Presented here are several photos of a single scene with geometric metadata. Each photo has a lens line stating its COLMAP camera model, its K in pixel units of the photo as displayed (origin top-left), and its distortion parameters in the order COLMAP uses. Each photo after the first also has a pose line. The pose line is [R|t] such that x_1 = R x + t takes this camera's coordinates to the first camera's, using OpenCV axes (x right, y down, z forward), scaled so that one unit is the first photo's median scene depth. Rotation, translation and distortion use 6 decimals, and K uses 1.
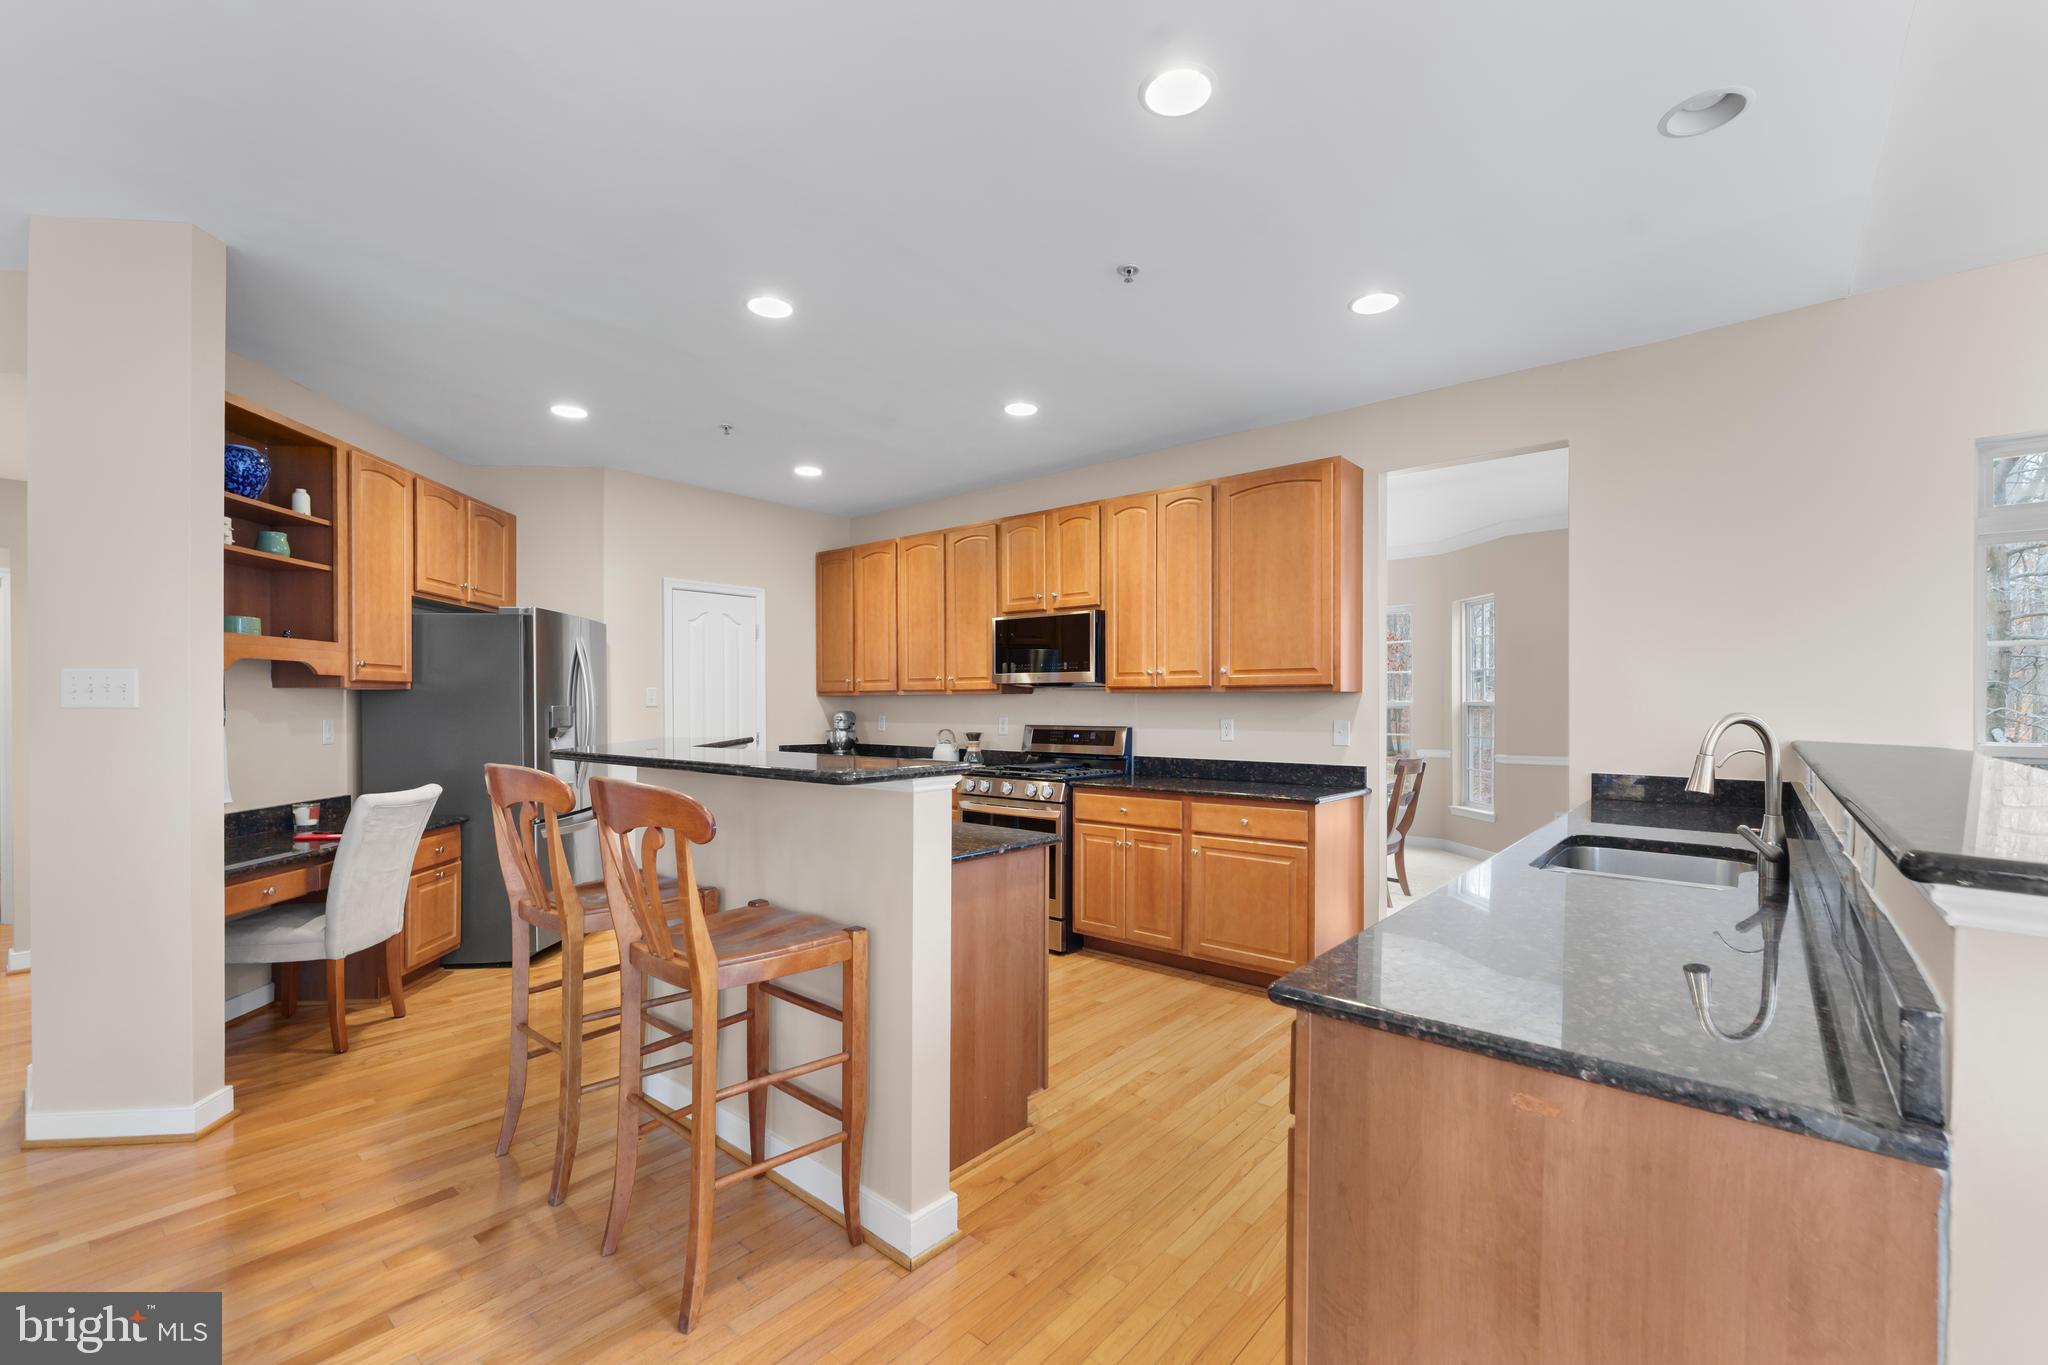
lens RADIAL K [[857.5, 0, 1029.2], [0, 857.5, 710.9], [0, 0, 1]] dist [-0.001908, -0.000364]
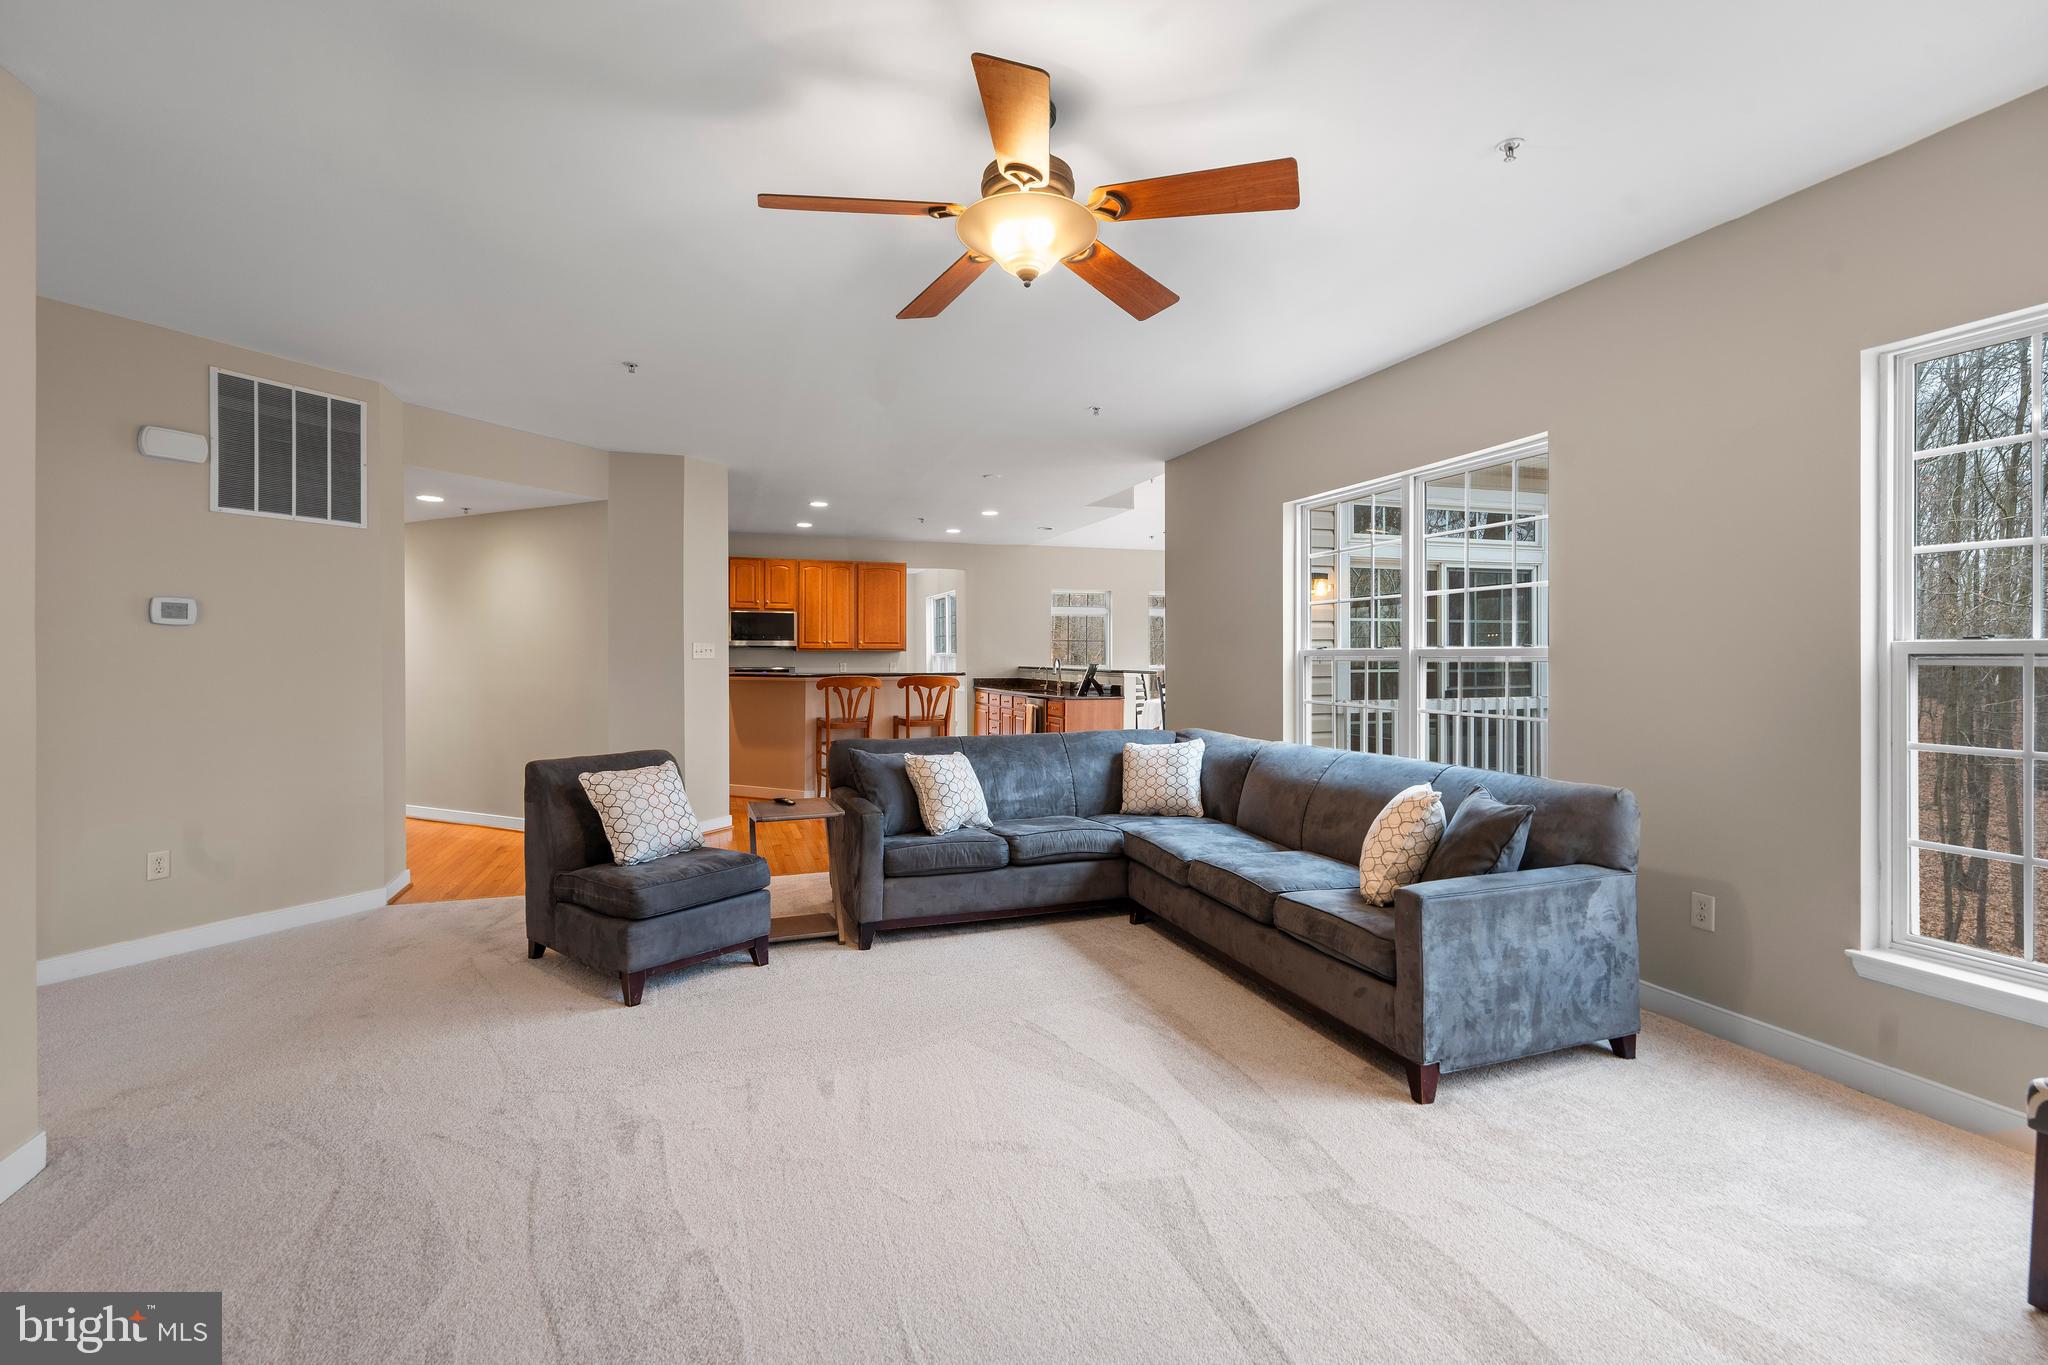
lens RADIAL K [[859.2, 0, 1027.0], [0, 859.2, 666.6], [0, 0, 1]] dist [0.000465, 0.000007]
pose [[0.496776, -0.010895, 0.867811, -1.446688], [0.007747, 0.999937, 0.008120, 0.004234], [-0.867844, 0.002689, 0.496829, -0.536755]]
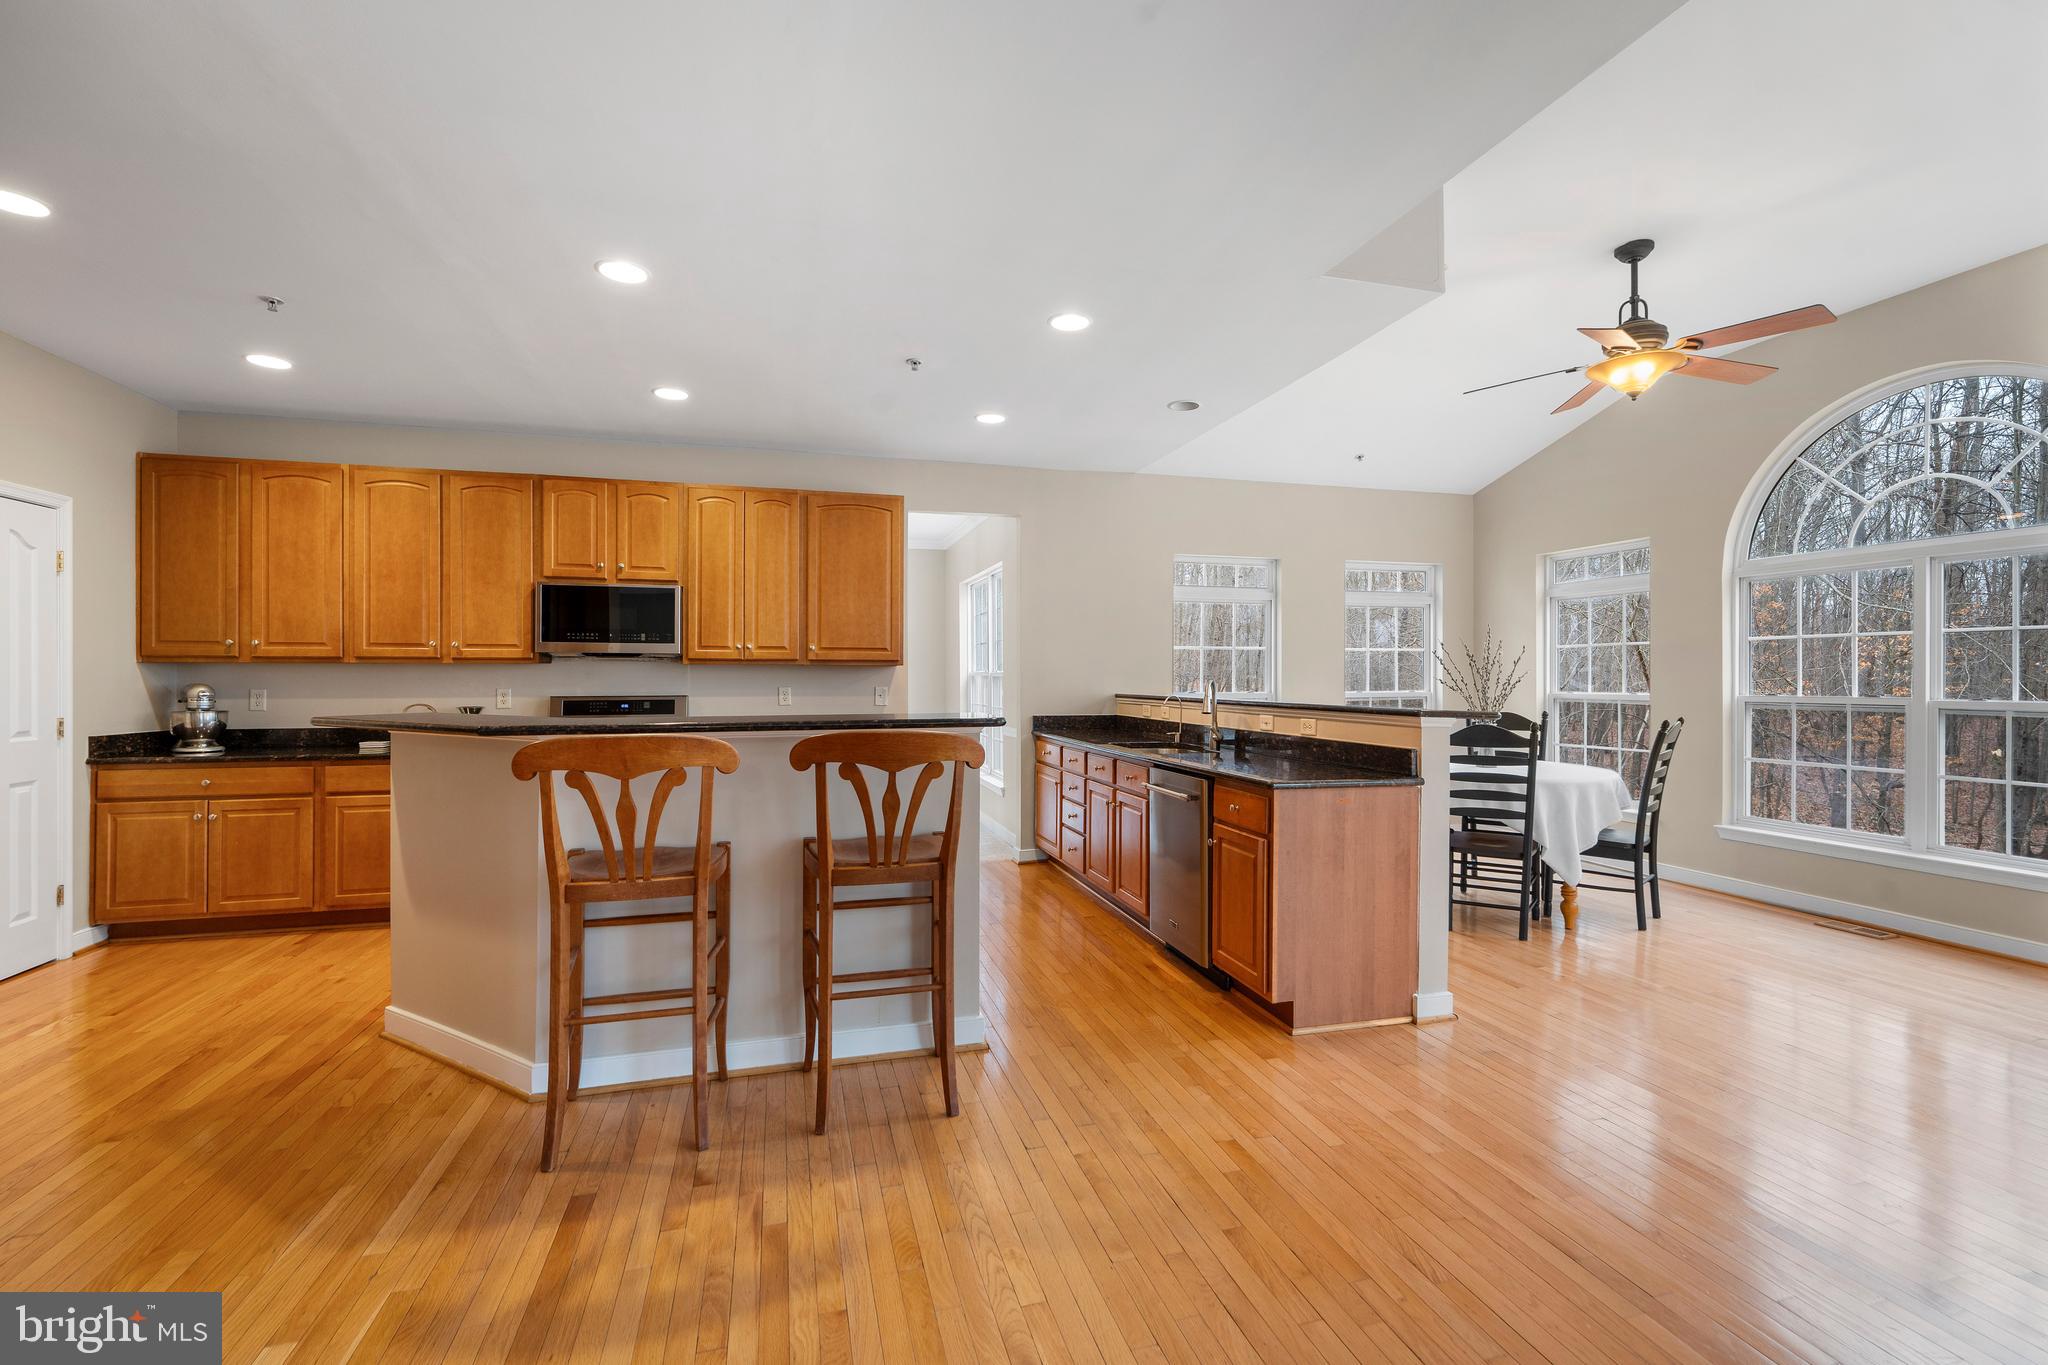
lens RADIAL K [[875.4, 0, 1024.0], [0, 875.4, 682.5], [0, 0, 1]] dist [-0.000583, 0.000062]
pose [[0.562288, -0.005277, 0.826925, -0.567838], [0.006481, 0.999977, 0.001975, 0.002765], [-0.826916, 0.004249, 0.562309, 0.033714]]
